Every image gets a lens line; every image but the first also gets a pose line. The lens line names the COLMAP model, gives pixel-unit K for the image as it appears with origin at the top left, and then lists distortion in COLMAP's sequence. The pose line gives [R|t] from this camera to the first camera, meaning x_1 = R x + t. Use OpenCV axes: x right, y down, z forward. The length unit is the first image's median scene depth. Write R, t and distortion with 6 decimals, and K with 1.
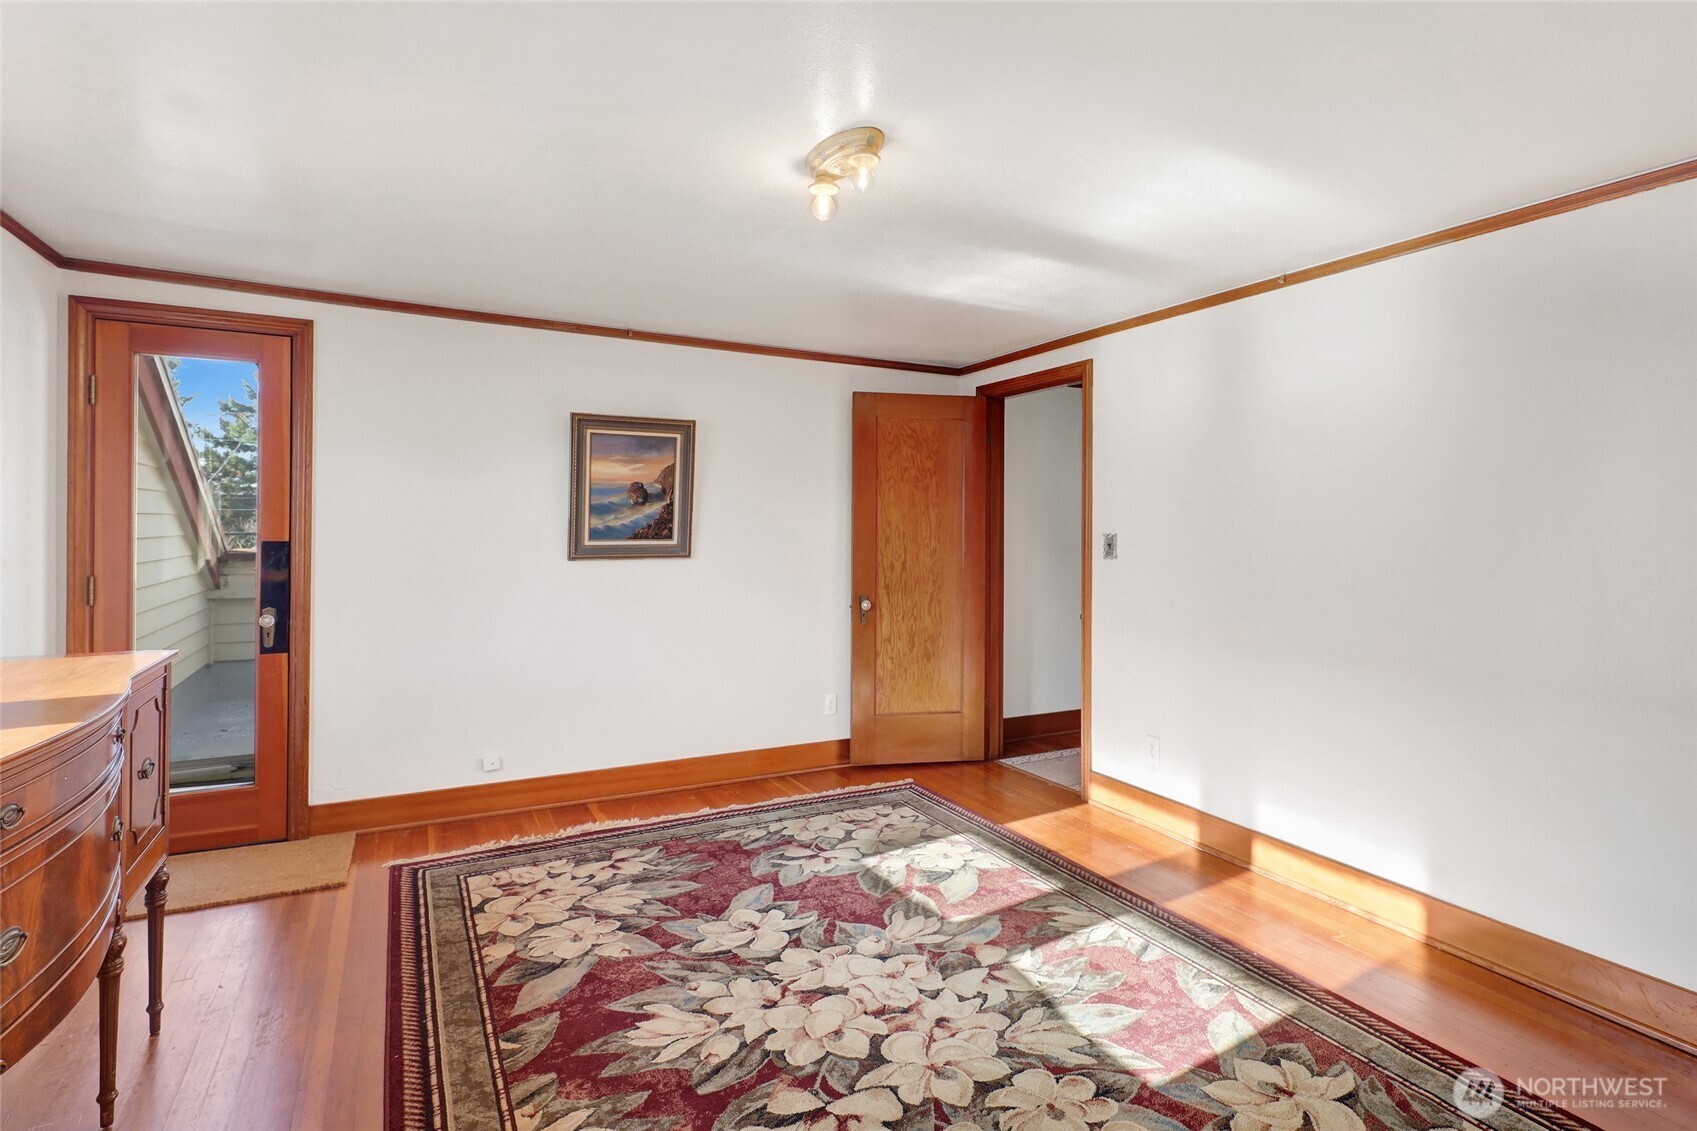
lens RADIAL K [[850.9, 0, 846.9], [0, 850.9, 550.9], [0, 0, 1]] dist [0.005273, 0.000654]
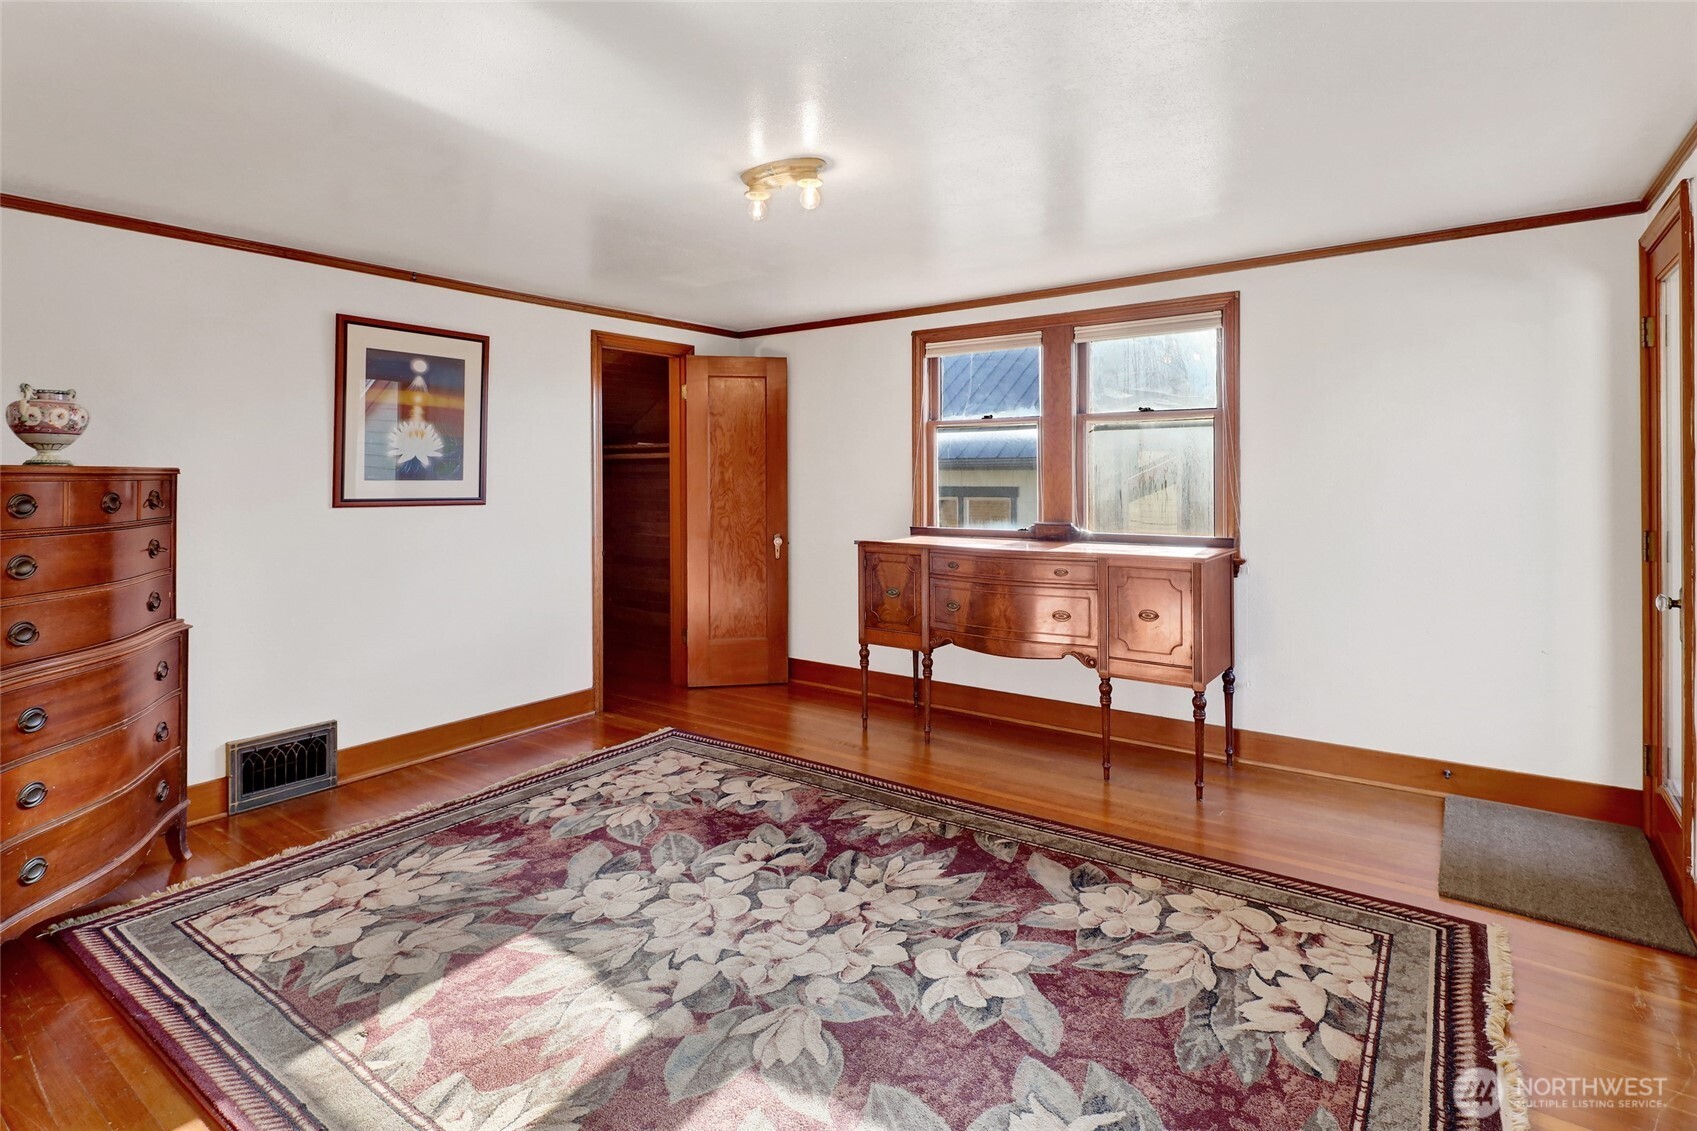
lens RADIAL K [[850.9, 0, 852.5], [0, 850.9, 564.6], [0, 0, 1]] dist [0.005273, 0.000654]
pose [[-0.897756, 0.041416, -0.438541, 0.366283], [-0.016006, 0.991846, 0.126436, -0.038863], [0.440202, 0.120528, -0.889773, 1.817886]]
